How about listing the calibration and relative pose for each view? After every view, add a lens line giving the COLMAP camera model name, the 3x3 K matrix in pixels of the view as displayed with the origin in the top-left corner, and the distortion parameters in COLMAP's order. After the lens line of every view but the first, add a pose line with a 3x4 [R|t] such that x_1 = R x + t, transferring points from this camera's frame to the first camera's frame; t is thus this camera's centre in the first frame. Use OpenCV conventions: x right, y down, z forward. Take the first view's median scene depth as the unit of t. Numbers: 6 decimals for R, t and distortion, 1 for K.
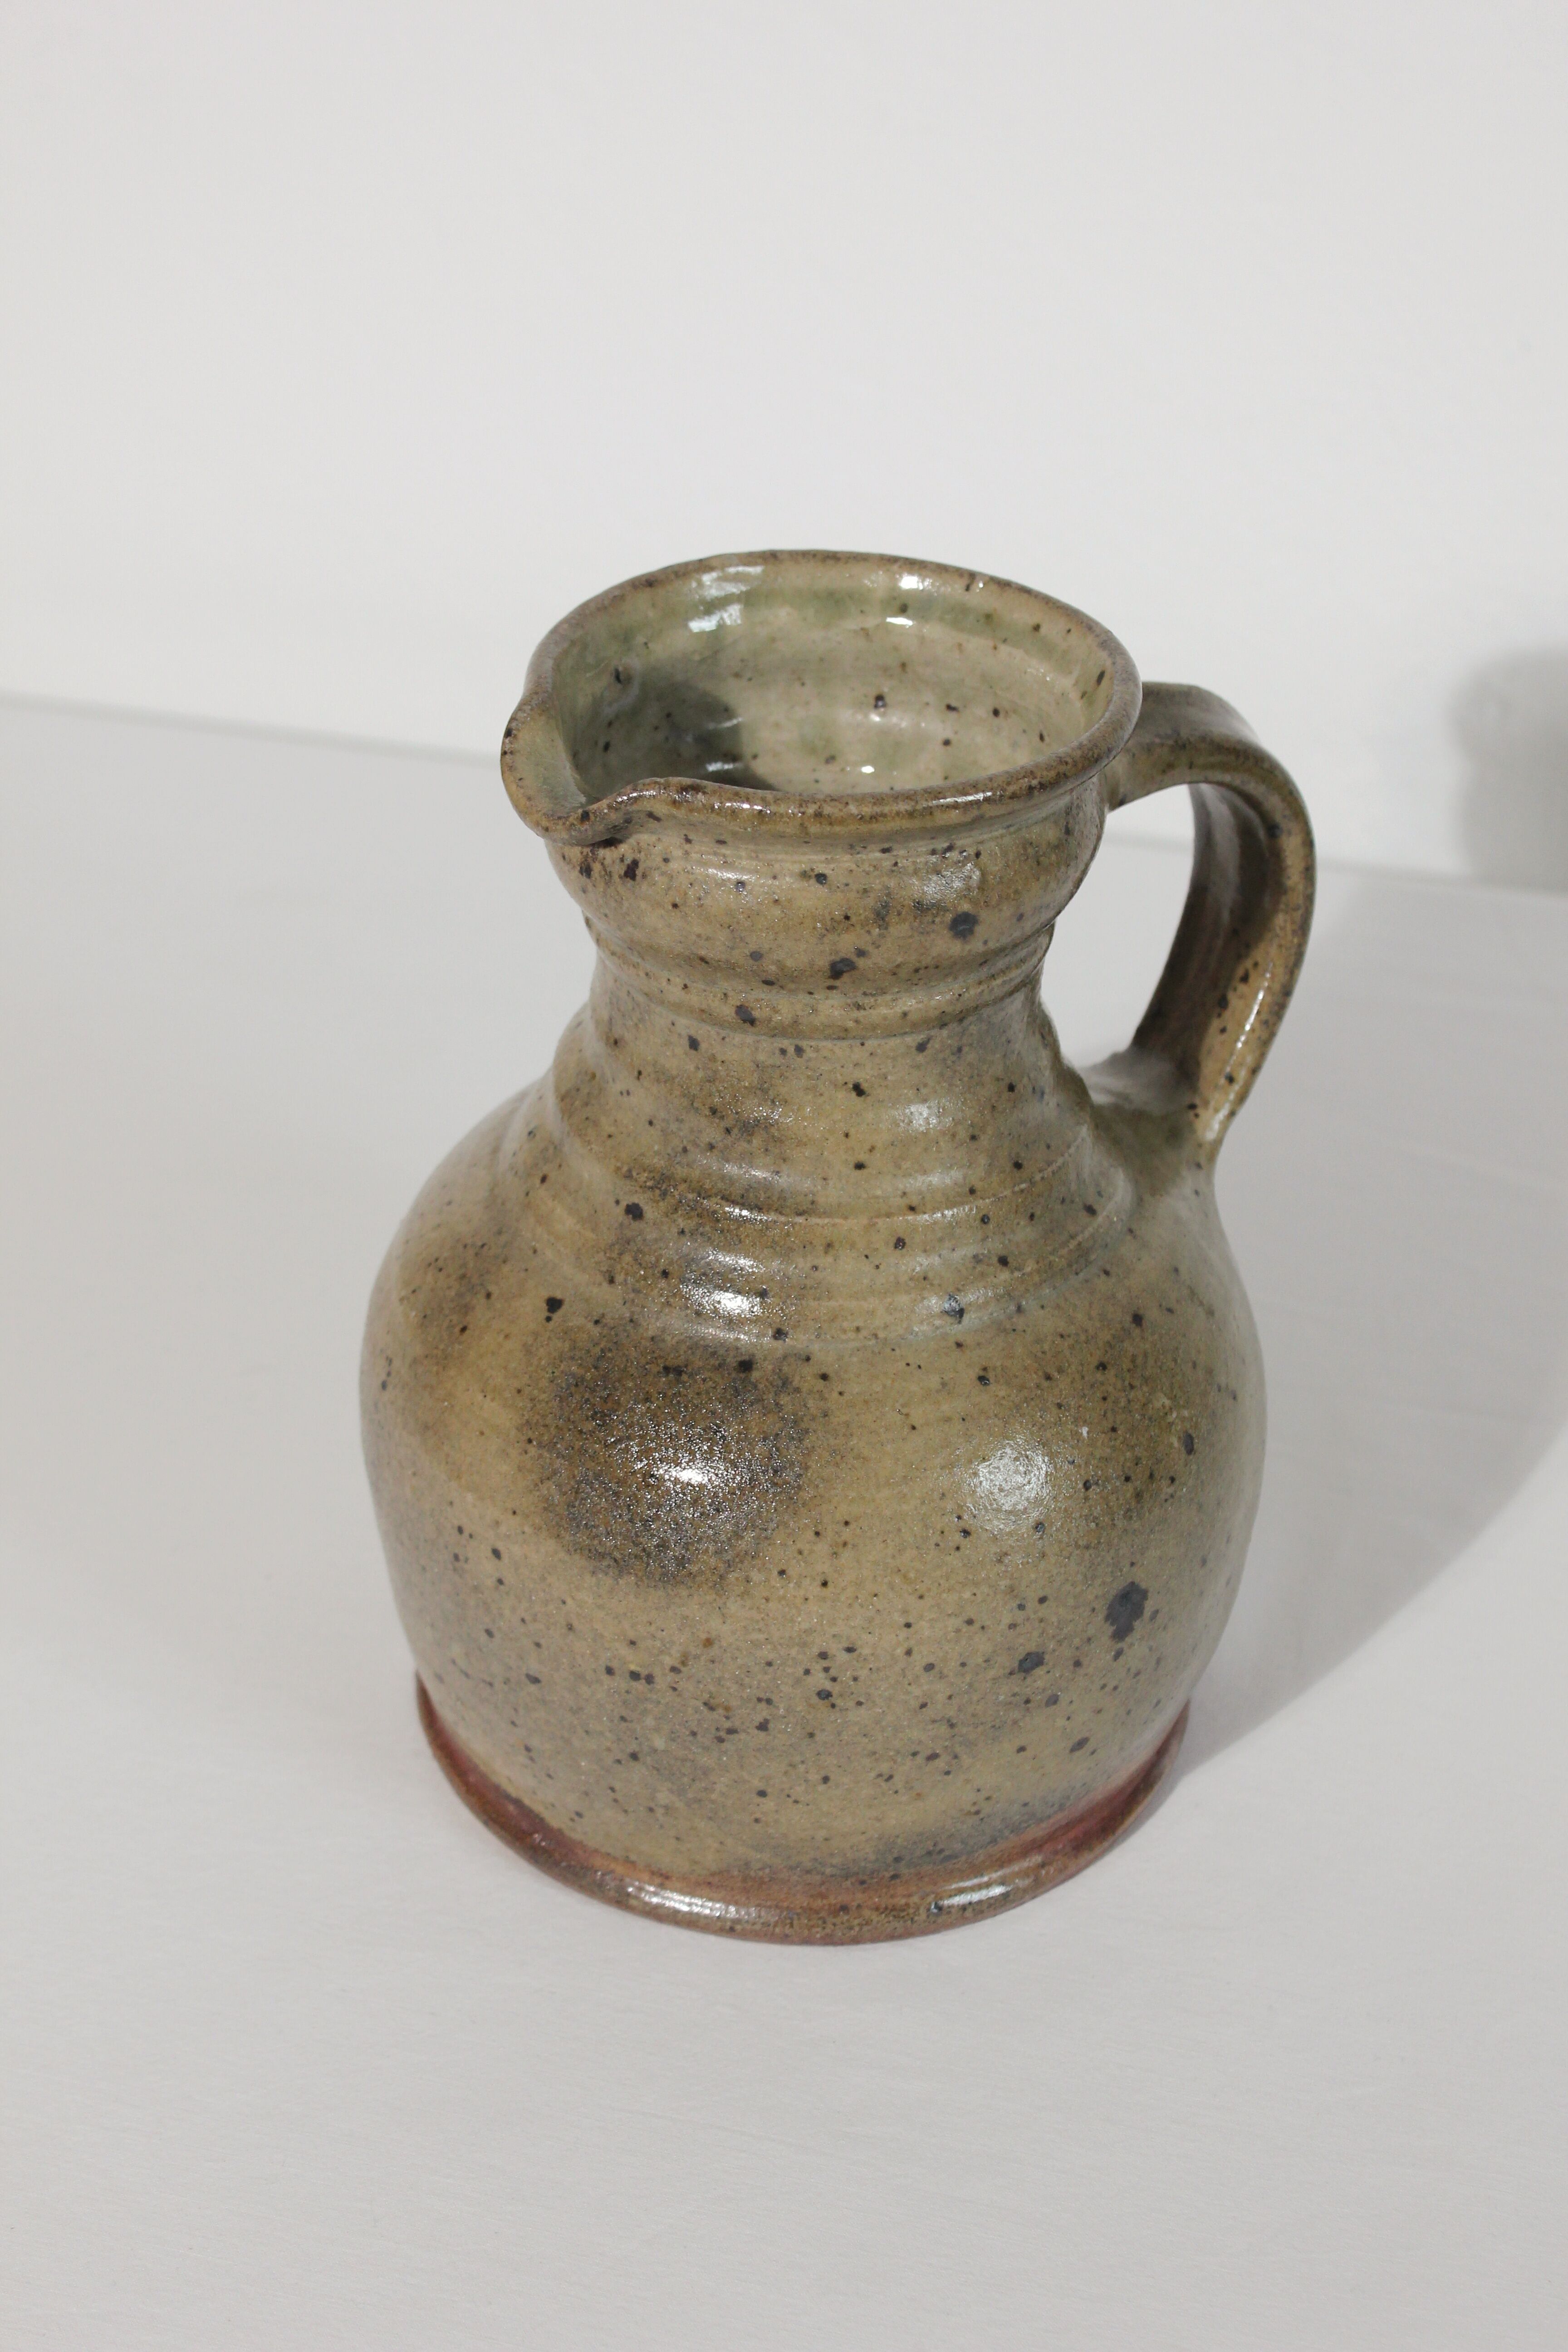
lens RADIAL K [[3960.9, 0, 784.0], [0, 3960.9, 1176.0], [0, 0, 1]] dist [0.015257, -0.002663]
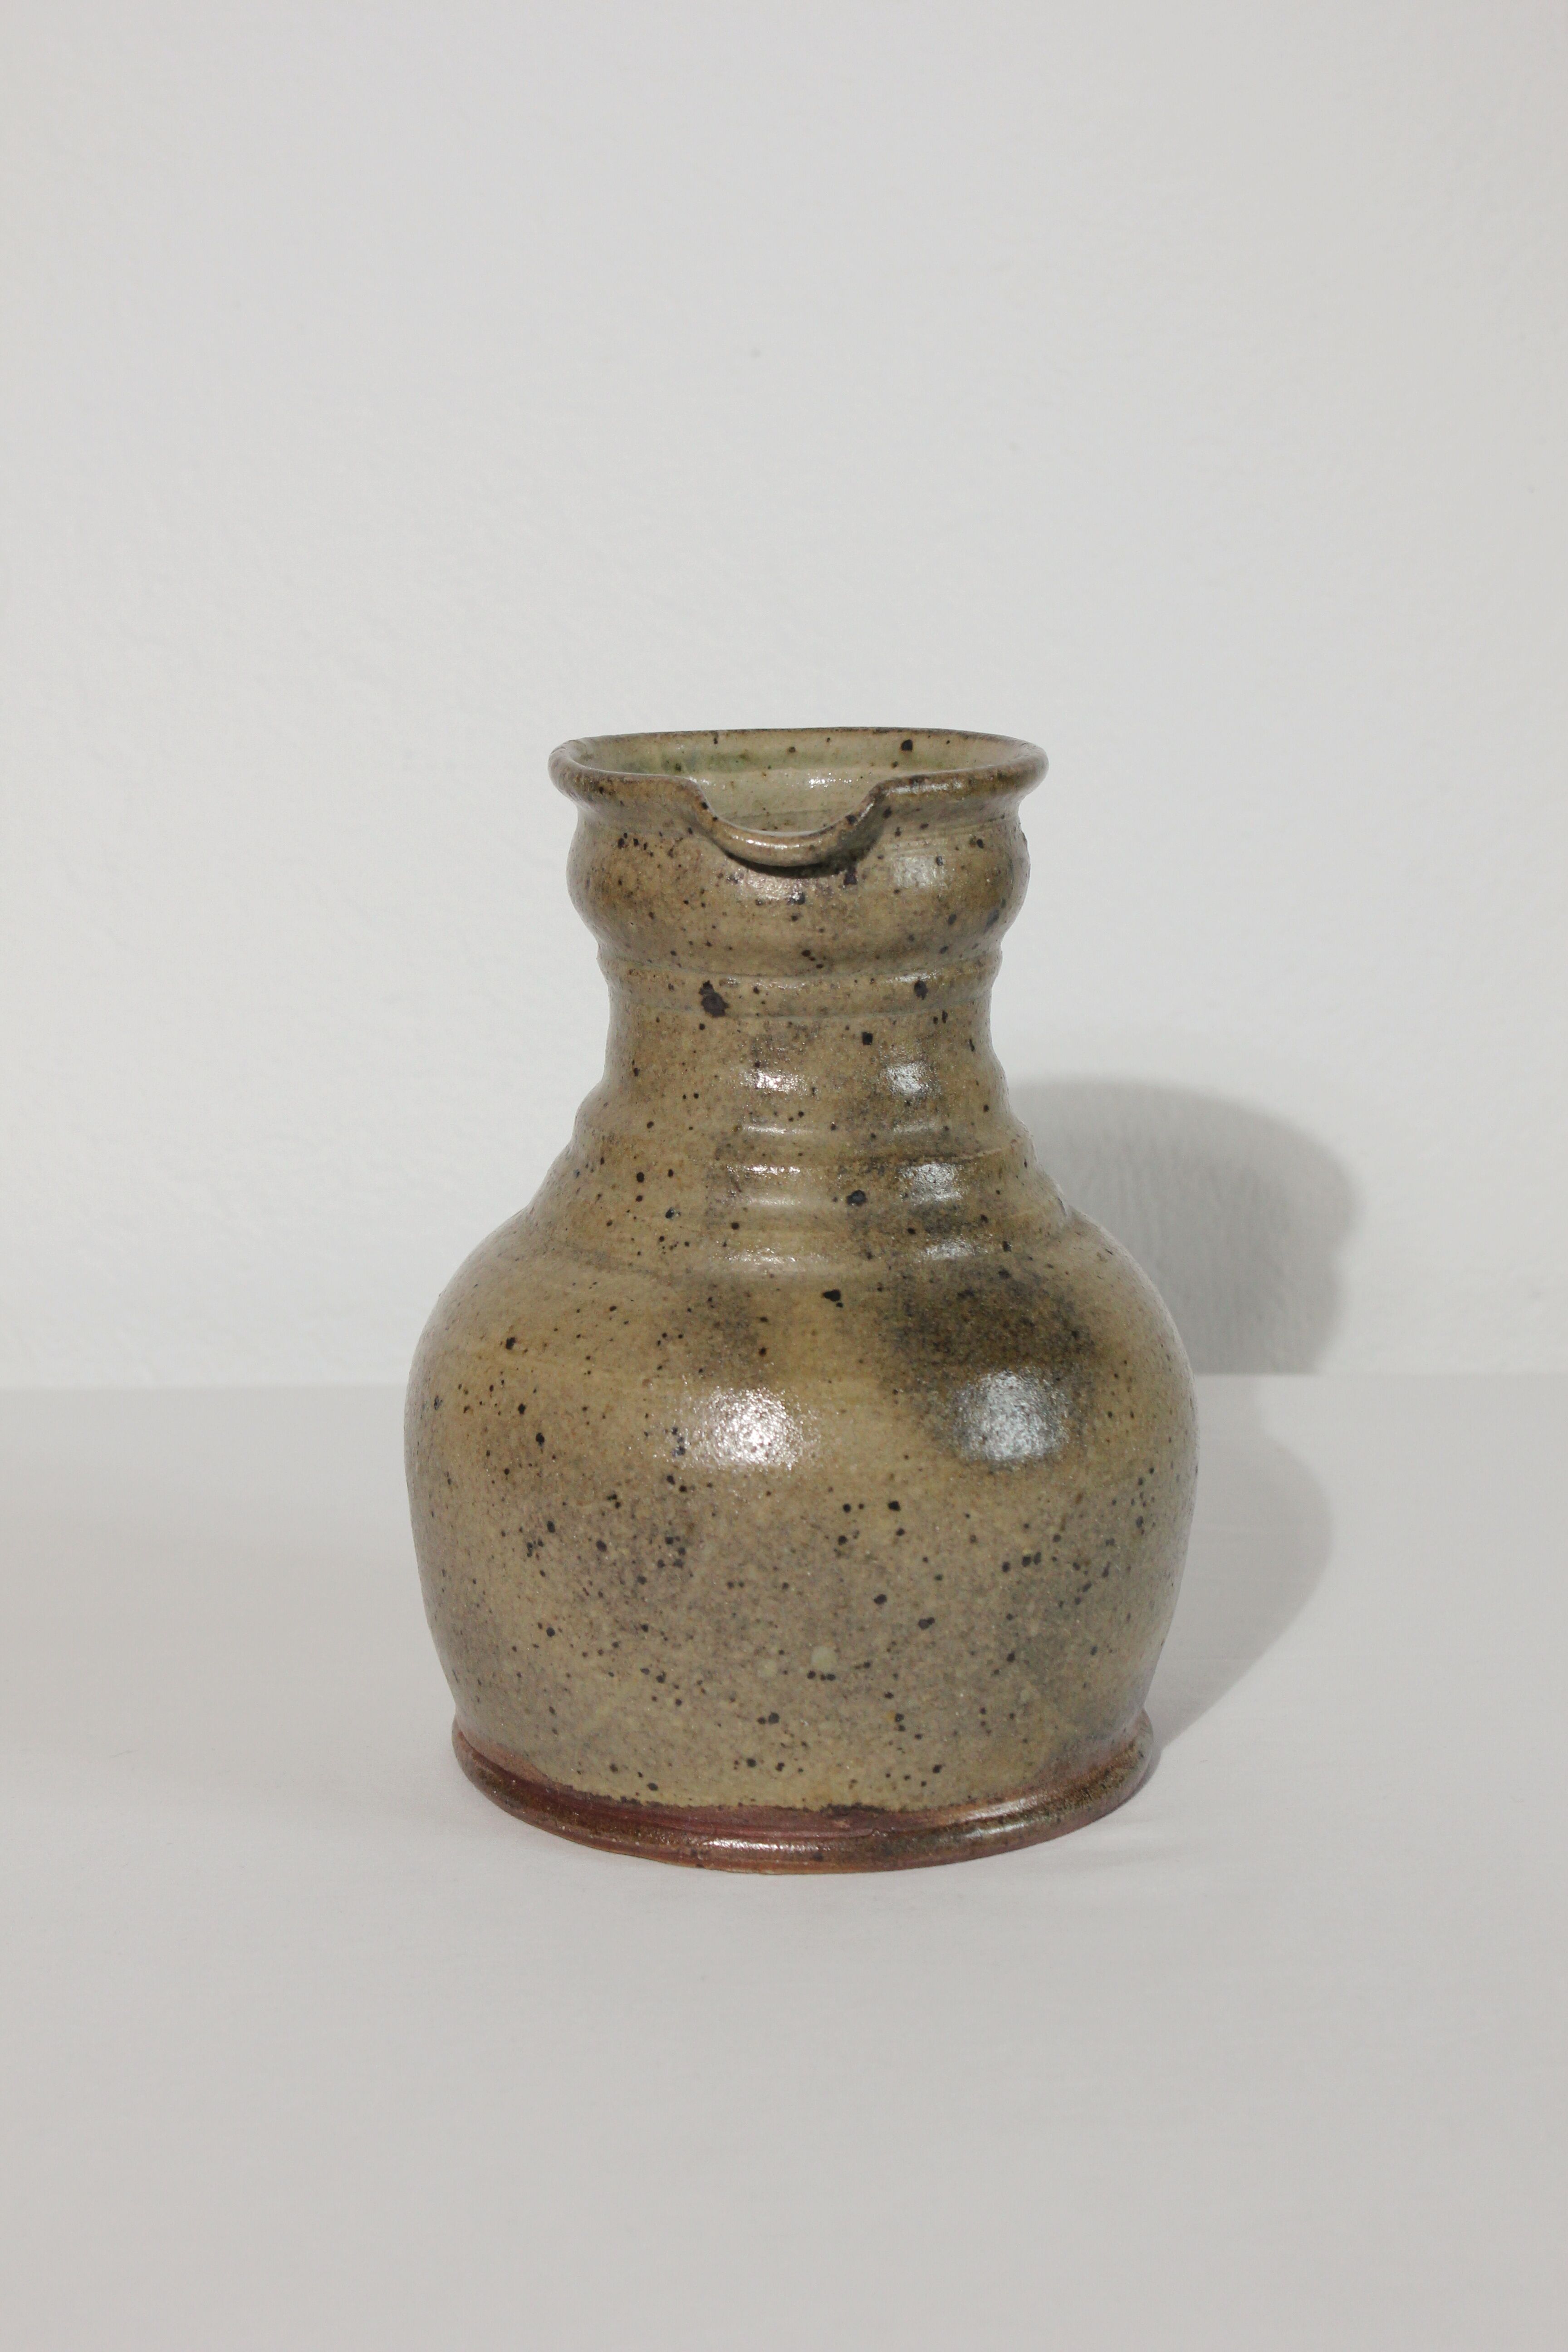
lens RADIAL K [[4285.4, 0, 784.0], [0, 4285.4, 1176.0], [0, 0, 1]] dist [-0.025498, -0.041562]
pose [[0.586756, -0.175664, 0.790480, -1.048096], [0.432125, 0.893496, -0.122201, 0.148138], [-0.684825, 0.413289, 0.600173, 0.252625]]
